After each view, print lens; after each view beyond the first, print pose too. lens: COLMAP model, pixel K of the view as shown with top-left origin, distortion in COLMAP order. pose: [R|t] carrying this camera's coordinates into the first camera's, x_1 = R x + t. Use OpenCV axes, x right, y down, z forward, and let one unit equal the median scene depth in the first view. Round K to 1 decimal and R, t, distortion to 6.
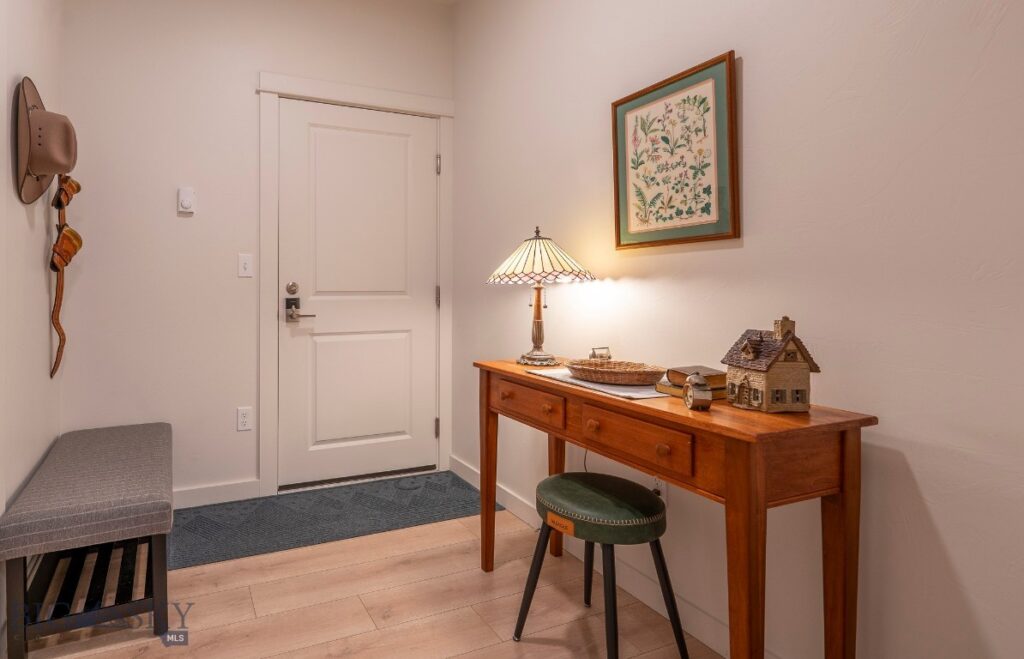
lens RADIAL K [[543.0, 0, 510.2], [0, 543.0, 300.0], [0, 0, 1]] dist [-0.005150, -0.000301]
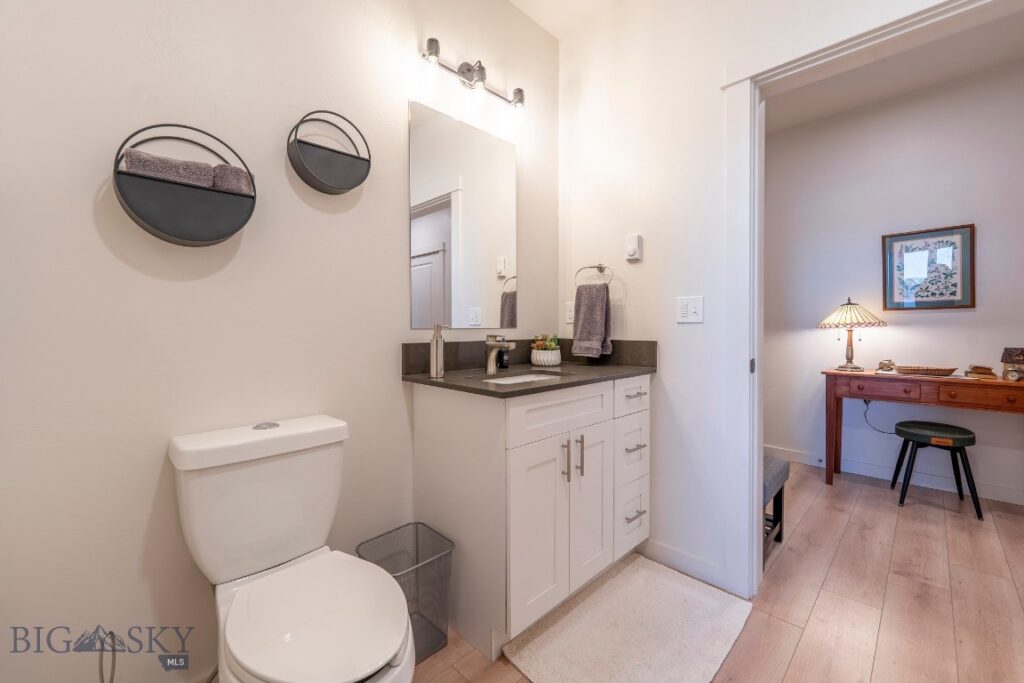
lens RADIAL K [[414.3, 0, 512.3], [0, 414.3, 345.6], [0, 0, 1]] dist [-0.002549, -0.000557]
pose [[0.918127, -0.025917, 0.395438, -1.859053], [0.017108, 0.999521, 0.025787, -0.030519], [-0.395917, -0.016910, 0.918131, 0.169160]]
